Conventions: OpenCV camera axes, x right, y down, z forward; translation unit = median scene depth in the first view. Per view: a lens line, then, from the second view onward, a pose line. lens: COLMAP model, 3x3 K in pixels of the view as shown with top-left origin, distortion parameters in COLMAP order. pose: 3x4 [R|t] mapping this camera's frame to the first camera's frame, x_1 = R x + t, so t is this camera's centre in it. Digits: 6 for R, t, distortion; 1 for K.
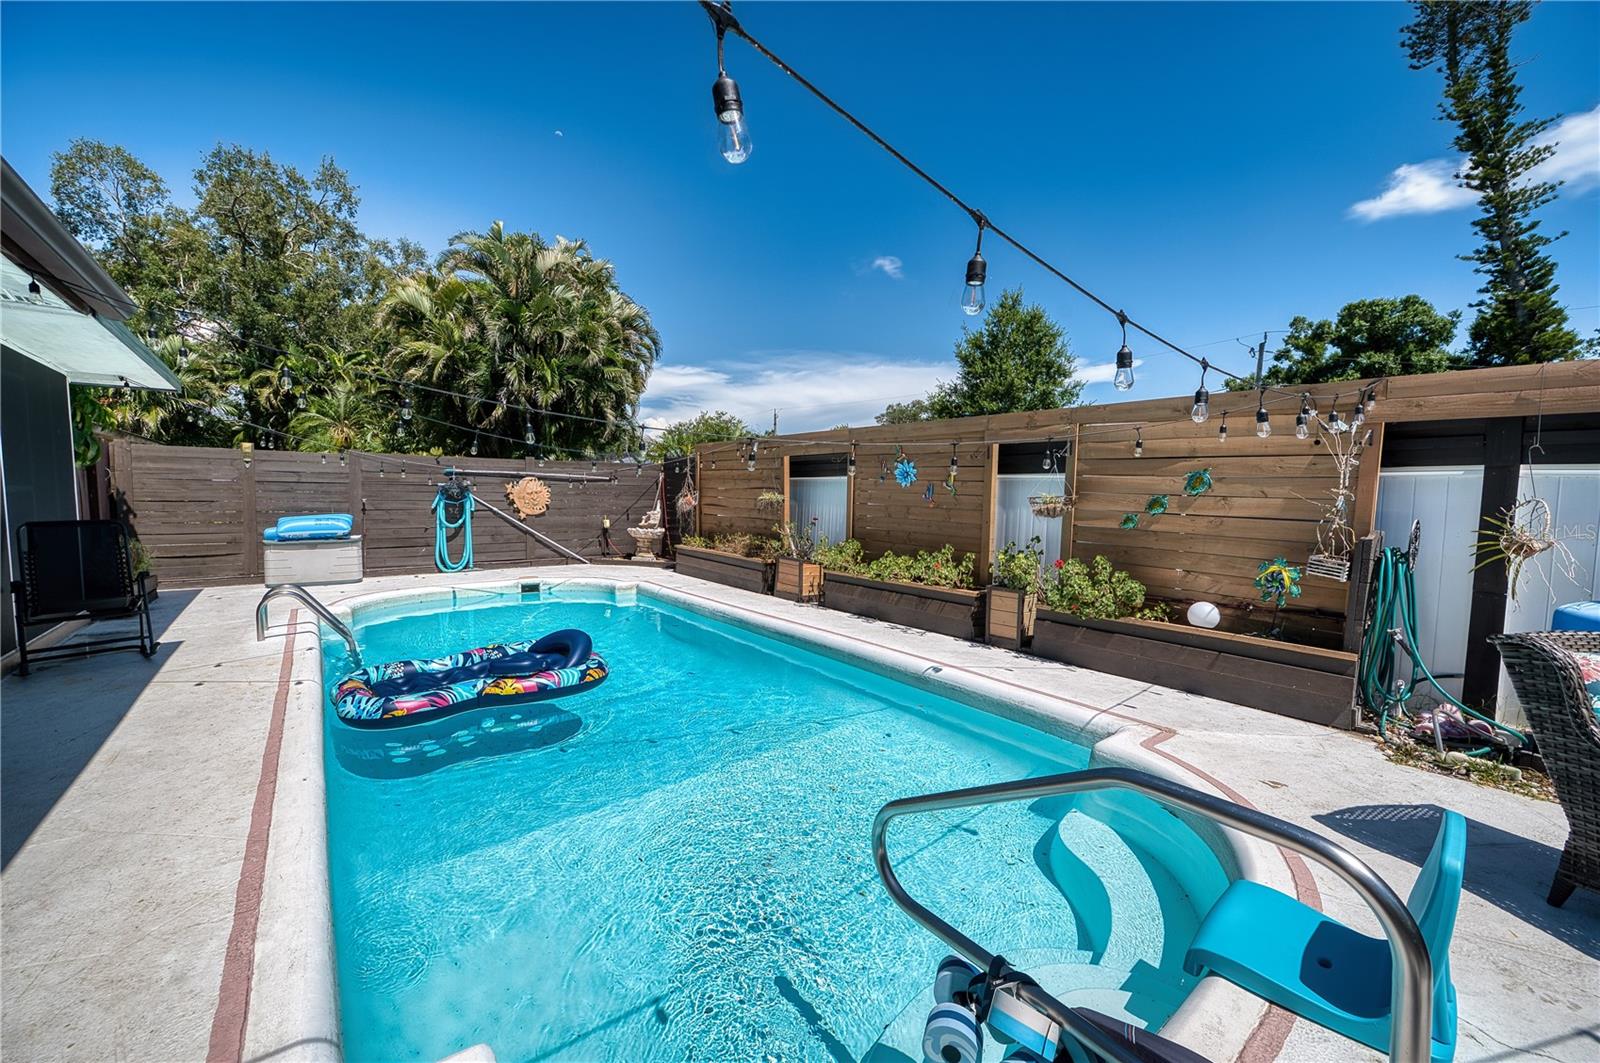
lens RADIAL K [[620.0, 0, 807.4], [0, 620.0, 533.5], [0, 0, 1]] dist [-0.001135, 0.000269]
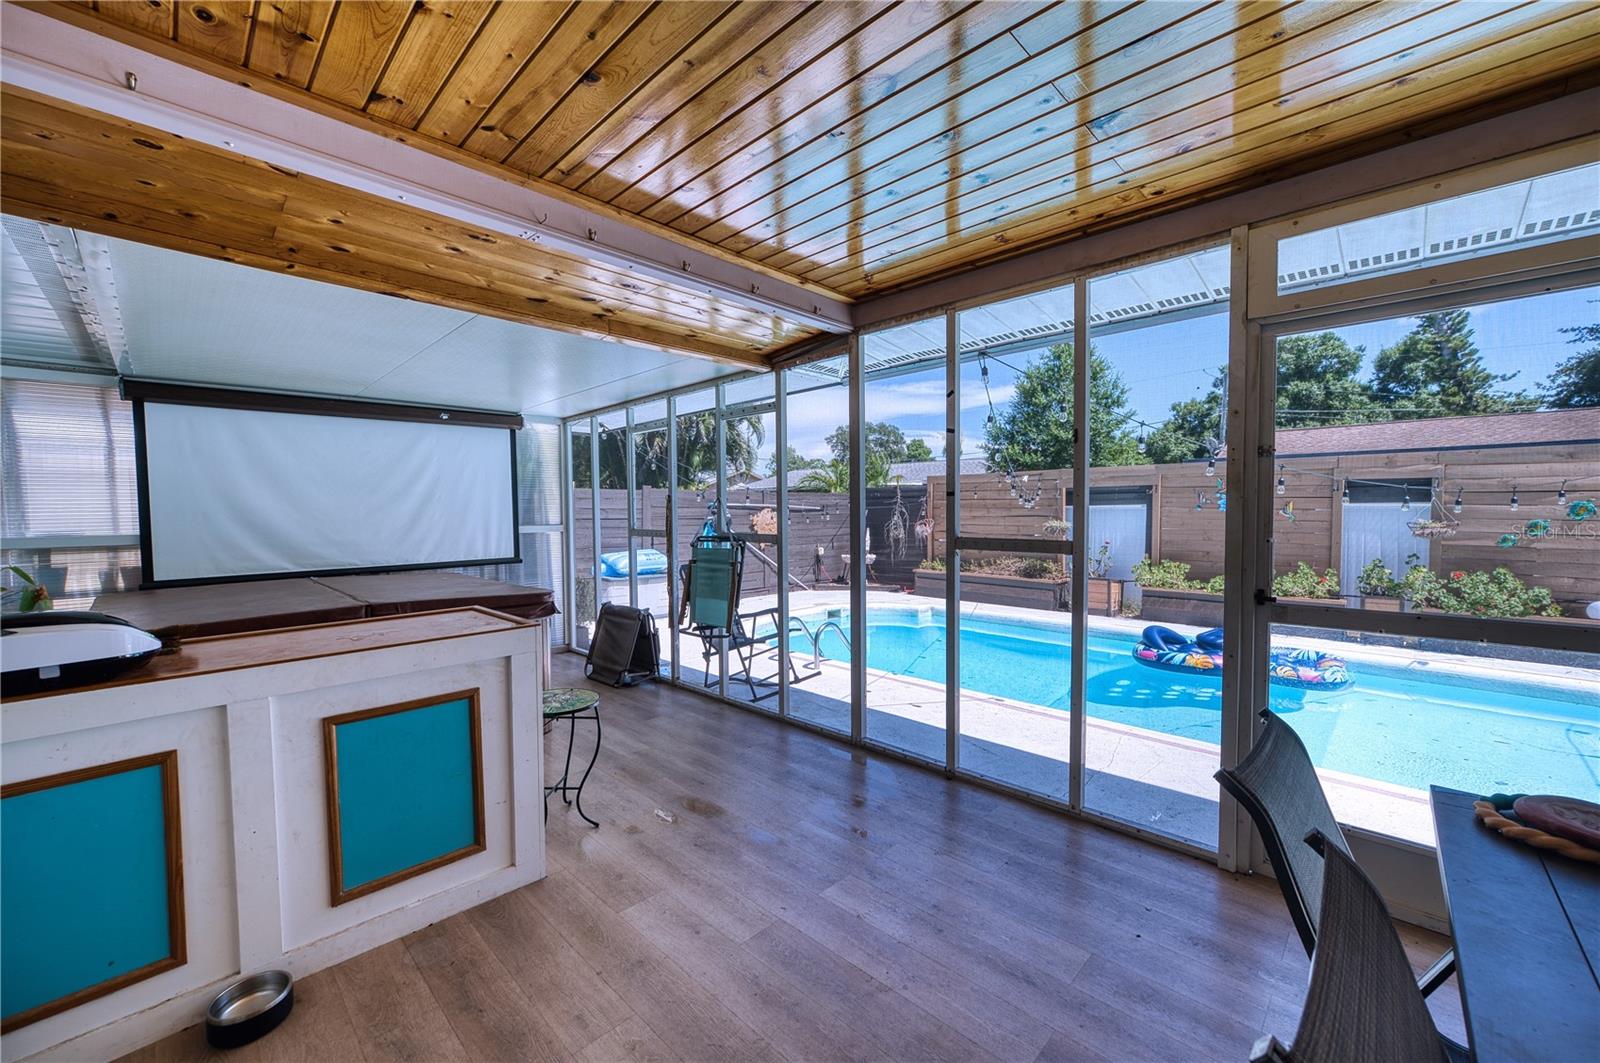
lens RADIAL K [[620.0, 0, 799.9], [0, 620.0, 533.7], [0, 0, 1]] dist [-0.001135, 0.000269]
pose [[0.992182, -0.023893, 0.122493, -0.248885], [0.027430, 0.999252, -0.027265, -0.008917], [-0.121750, 0.030412, 0.992095, -0.021512]]
